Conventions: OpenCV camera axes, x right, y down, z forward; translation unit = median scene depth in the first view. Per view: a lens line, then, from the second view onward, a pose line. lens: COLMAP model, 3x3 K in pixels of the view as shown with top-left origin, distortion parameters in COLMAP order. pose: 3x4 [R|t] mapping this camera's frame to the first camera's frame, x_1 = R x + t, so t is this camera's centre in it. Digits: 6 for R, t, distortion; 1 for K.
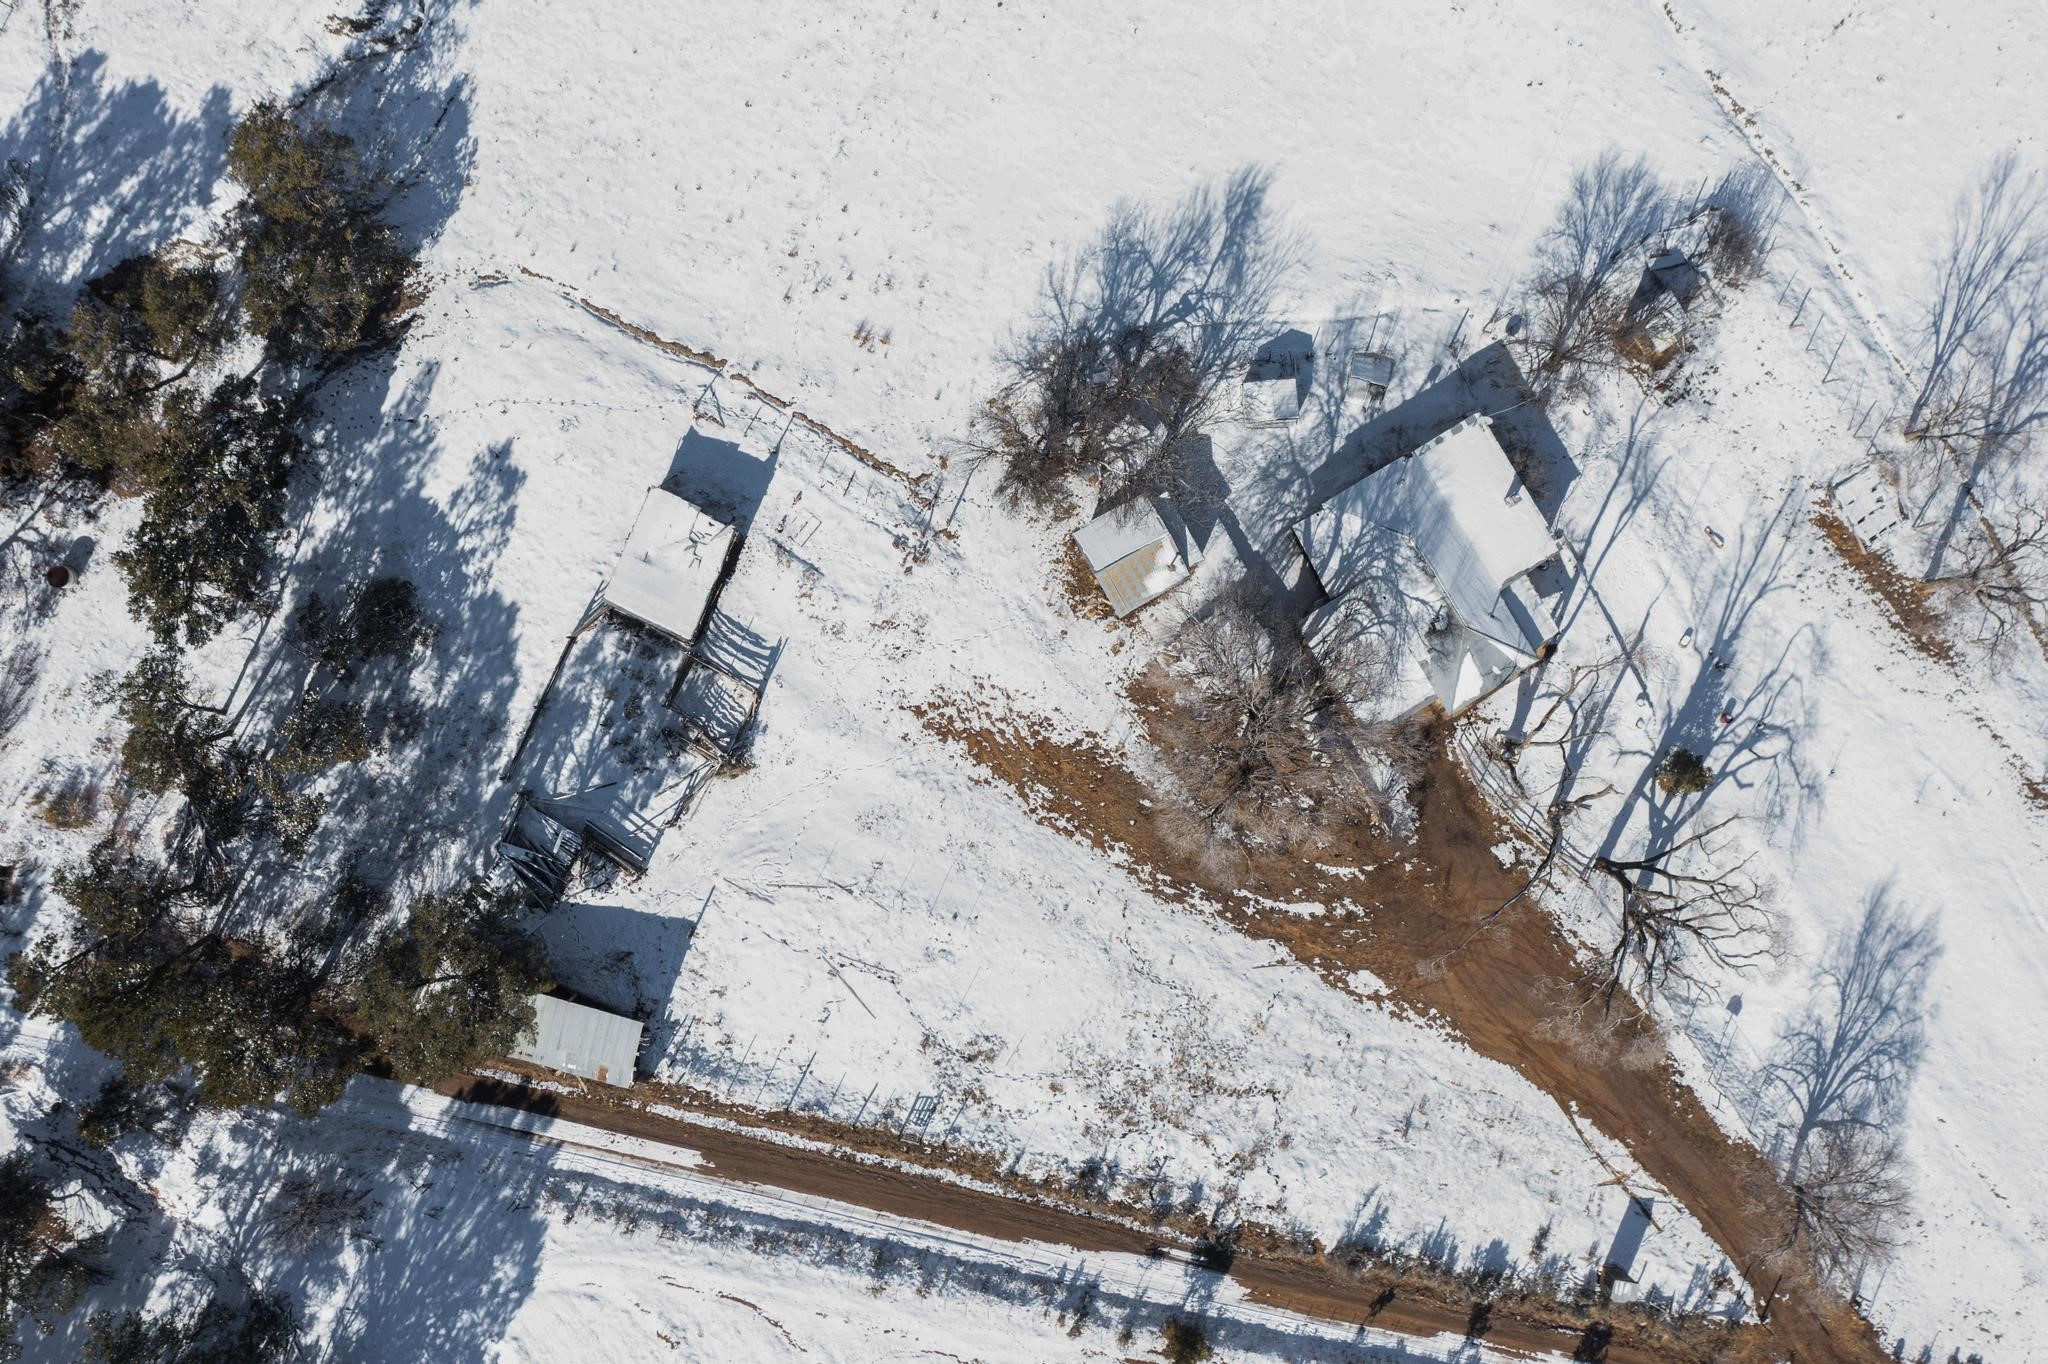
lens RADIAL K [[1711.4, 0, 1022.5], [0, 1711.4, 663.3], [0, 0, 1]] dist [0.005158, -0.014630]
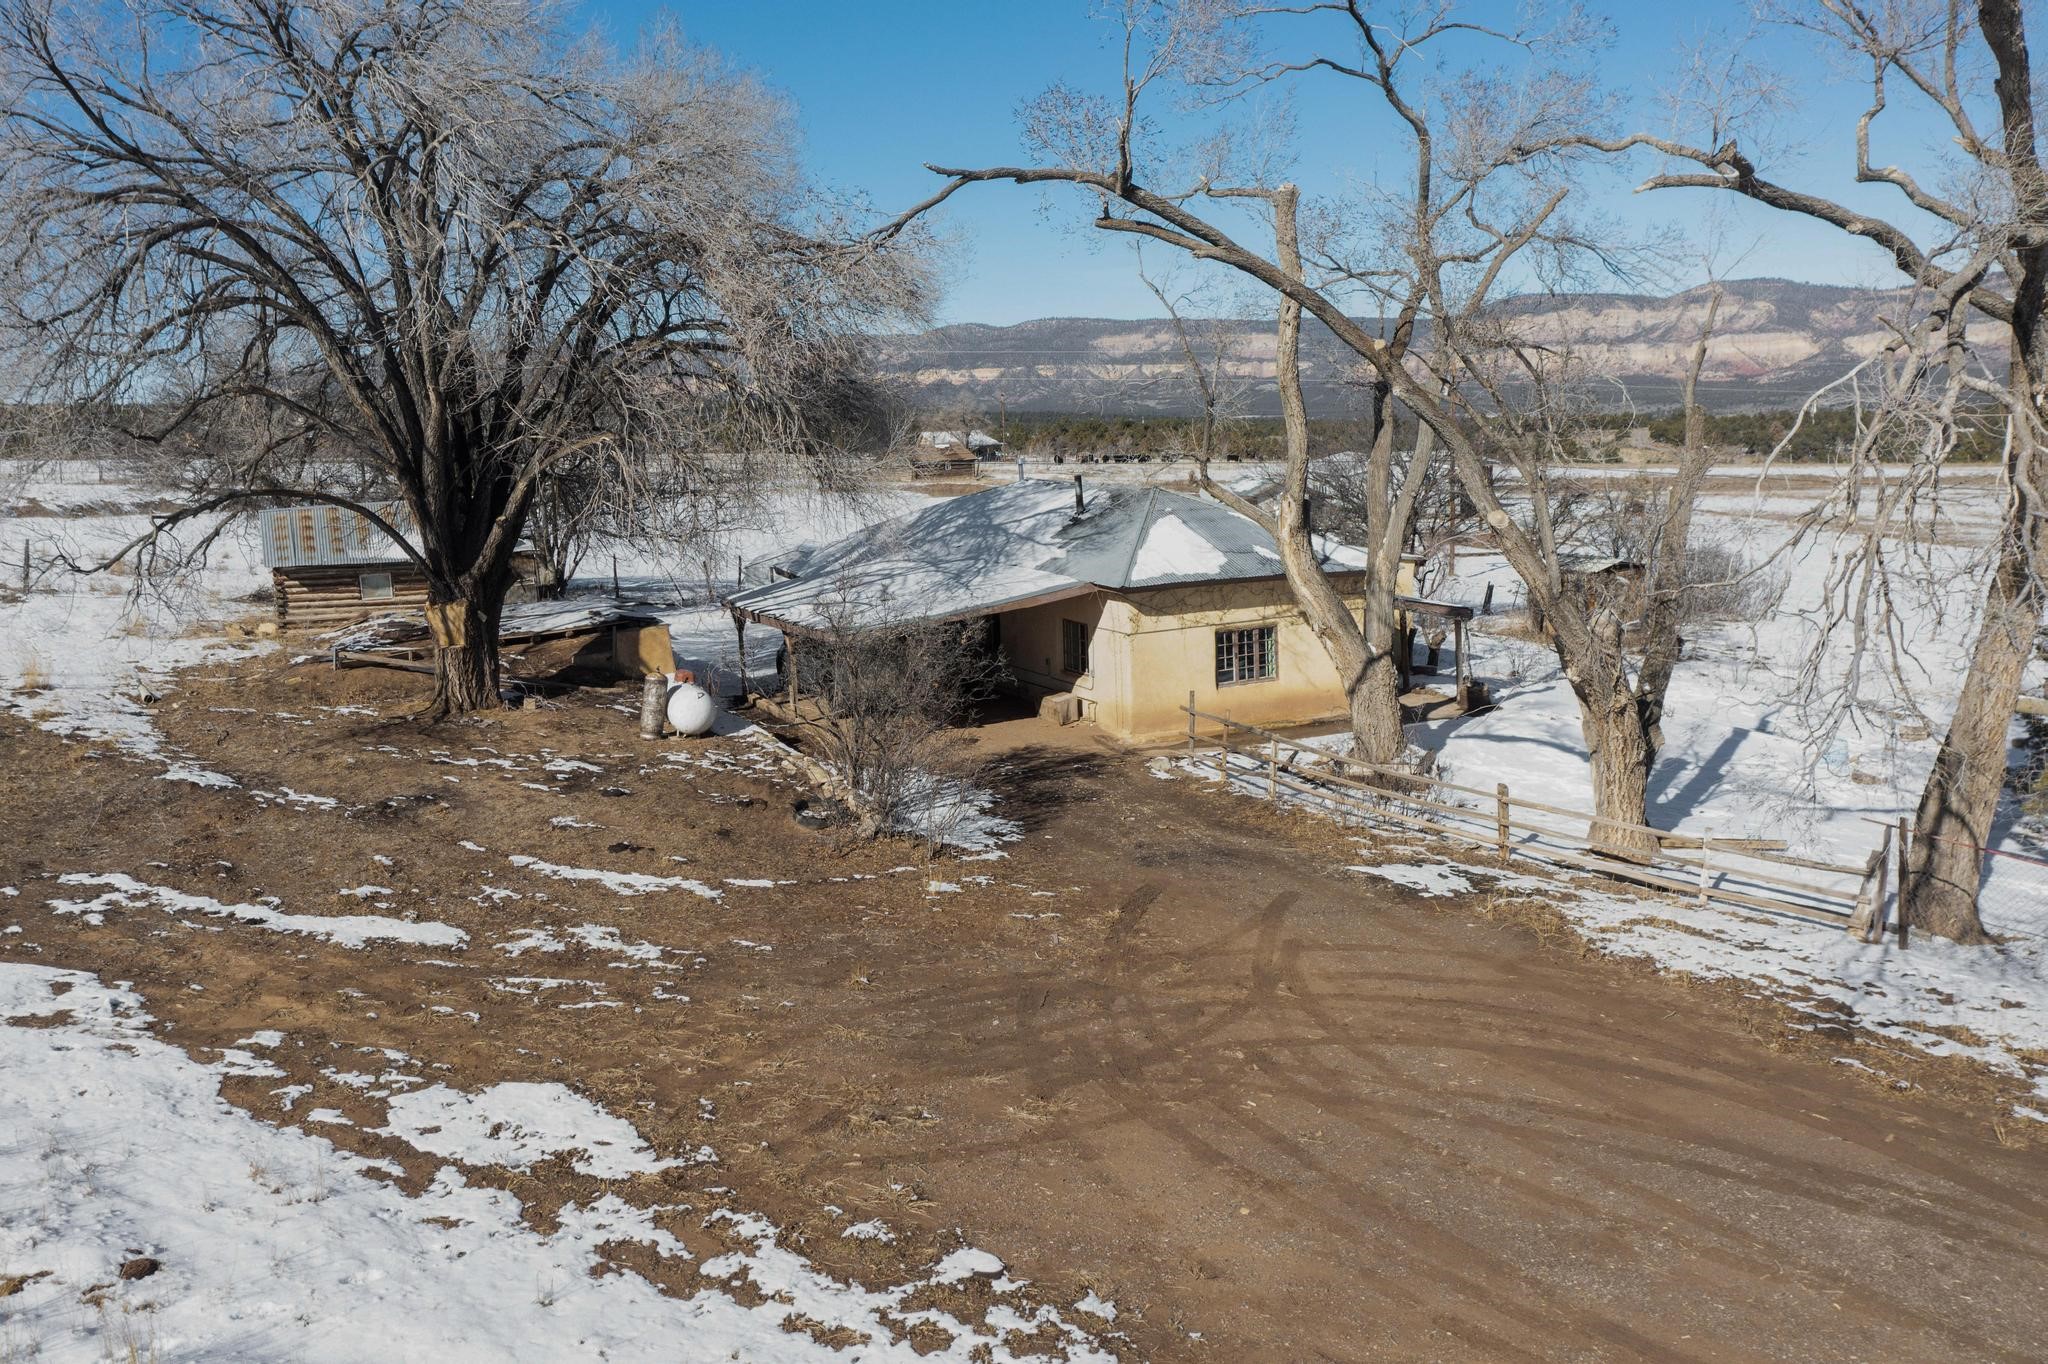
lens RADIAL K [[1640.7, 0, 1015.8], [0, 1640.7, 673.8], [0, 0, 1]] dist [-0.000147, 0.001336]
pose [[0.993682, 0.001115, -0.112226, 0.255871], [-0.111193, 0.145461, -0.983096, 0.306761], [0.015228, 0.989363, 0.144666, 0.946254]]
